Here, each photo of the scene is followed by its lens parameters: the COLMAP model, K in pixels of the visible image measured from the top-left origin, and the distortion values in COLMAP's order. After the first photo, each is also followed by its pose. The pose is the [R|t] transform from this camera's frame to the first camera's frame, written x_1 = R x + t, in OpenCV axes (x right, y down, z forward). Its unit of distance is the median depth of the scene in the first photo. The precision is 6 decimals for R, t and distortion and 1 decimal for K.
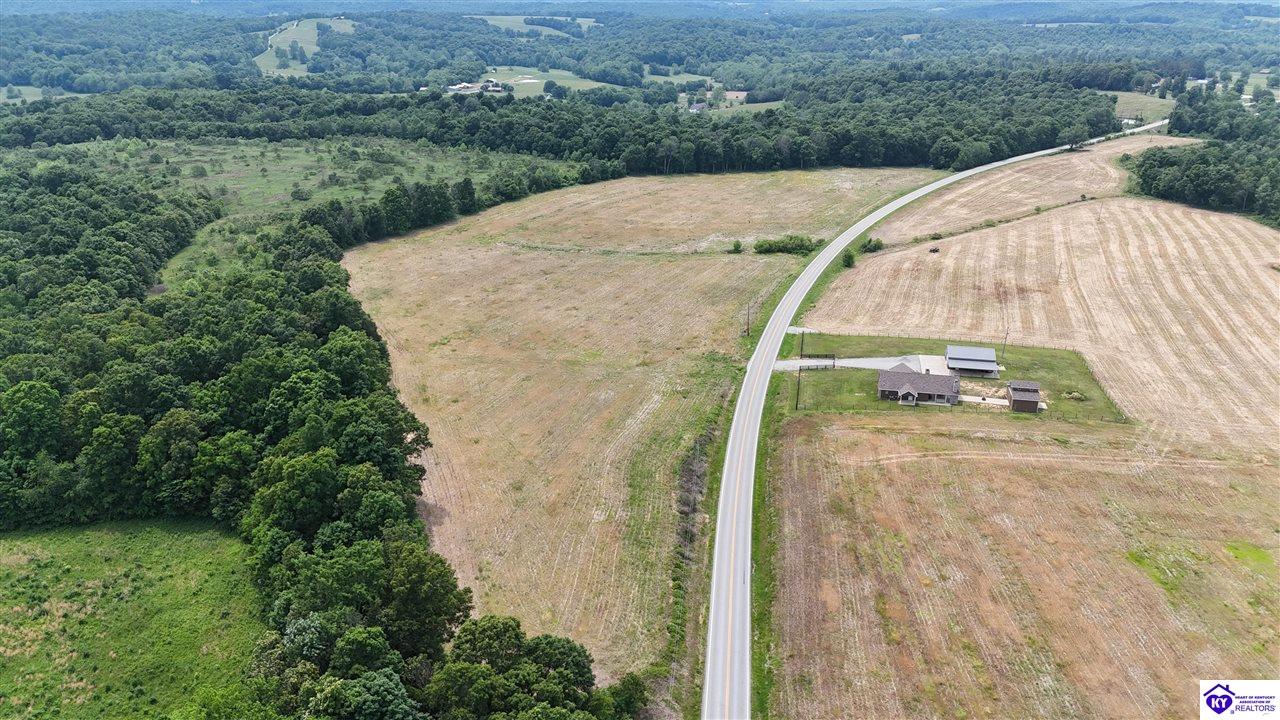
lens RADIAL K [[943.9, 0, 642.8], [0, 943.9, 363.8], [0, 0, 1]] dist [0.081401, -0.086933]
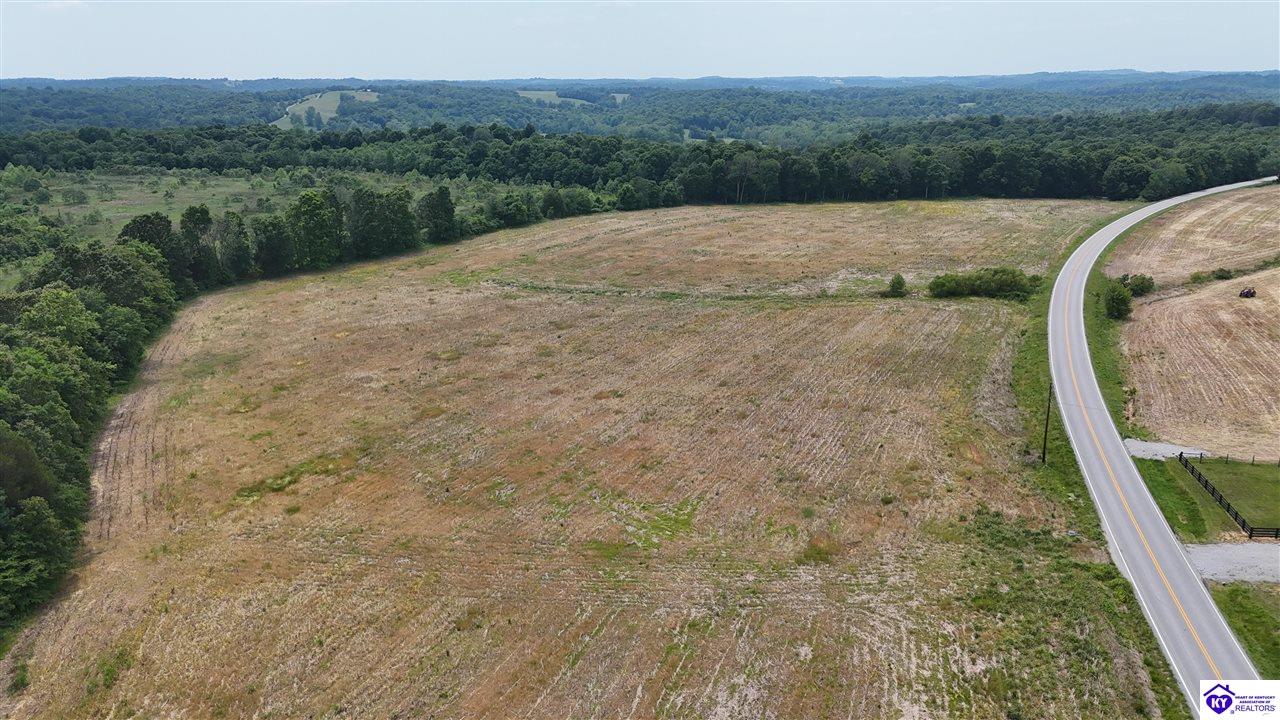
lens RADIAL K [[943.9, 0, 642.8], [0, 943.9, 363.8], [0, 0, 1]] dist [0.081401, -0.086933]
pose [[0.999470, 0.001786, -0.032515, -0.029798], [-0.004613, 0.996190, -0.087088, -0.022703], [0.032236, 0.087191, 0.995670, 0.367678]]
